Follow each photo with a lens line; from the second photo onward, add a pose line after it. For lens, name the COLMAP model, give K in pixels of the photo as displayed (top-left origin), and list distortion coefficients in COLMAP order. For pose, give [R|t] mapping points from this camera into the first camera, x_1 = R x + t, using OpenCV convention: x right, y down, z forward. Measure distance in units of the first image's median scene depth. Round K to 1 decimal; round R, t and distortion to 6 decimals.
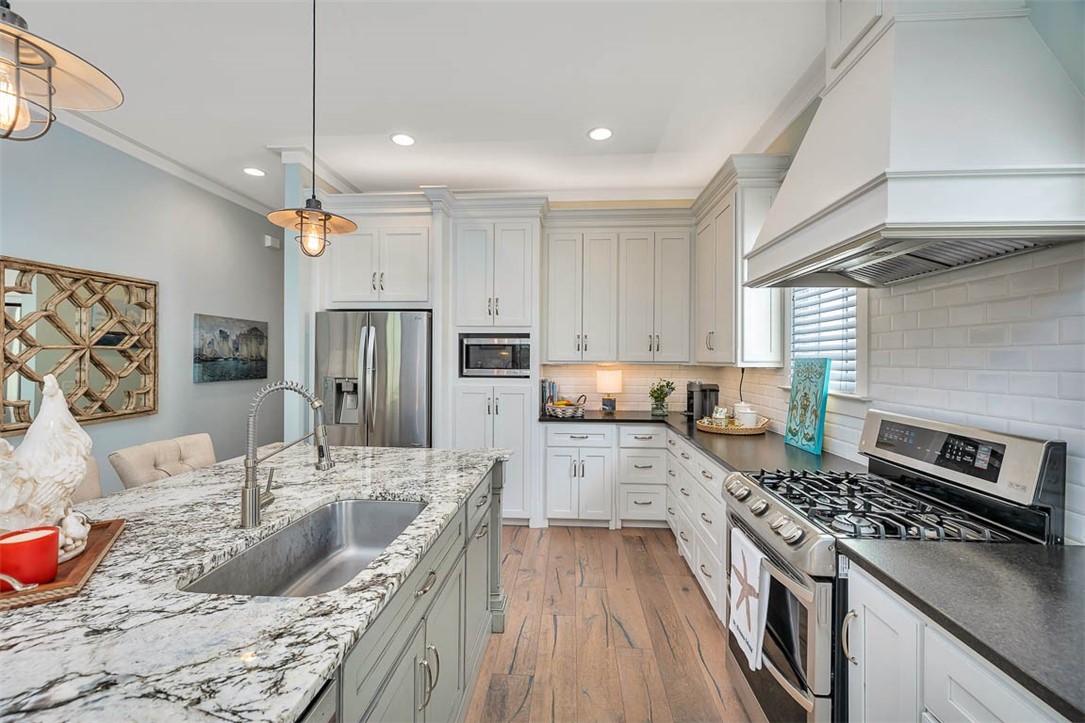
lens RADIAL K [[459.7, 0, 544.0], [0, 459.7, 357.9], [0, 0, 1]] dist [-0.000929, 0.000222]
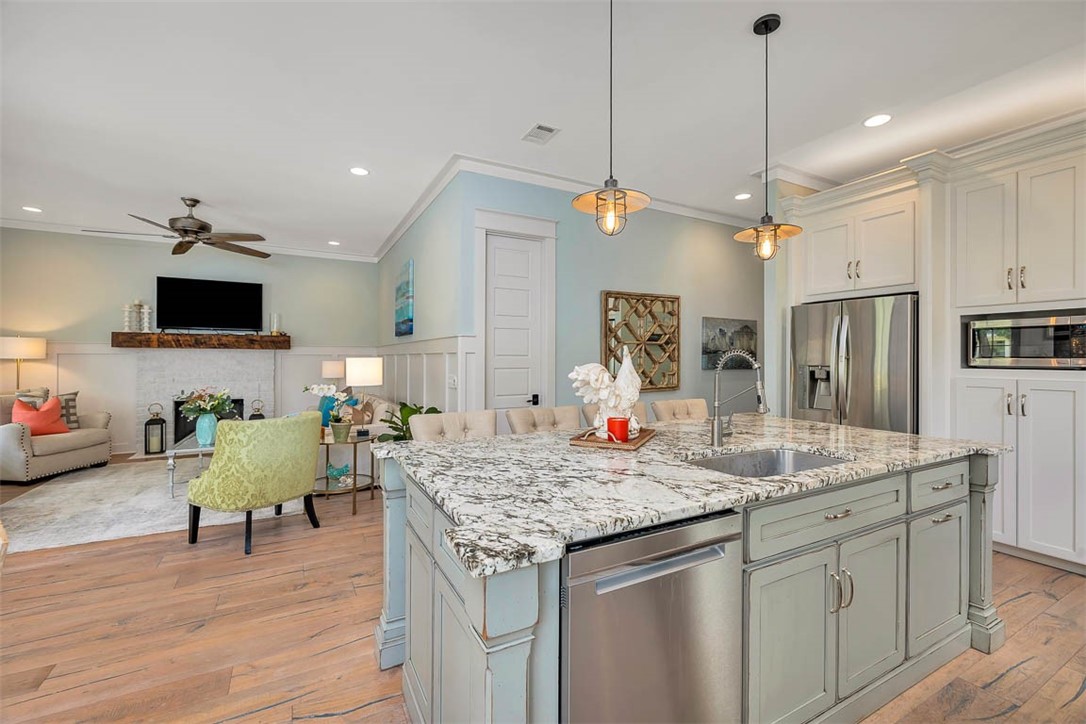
lens RADIAL K [[460.1, 0, 547.3], [0, 460.1, 357.5], [0, 0, 1]] dist [-0.000929, 0.000222]
pose [[0.544798, -0.003882, -0.838558, 0.127681], [0.001185, 0.999992, -0.003860, 0.029654], [0.838566, 0.001109, 0.544798, -0.114920]]
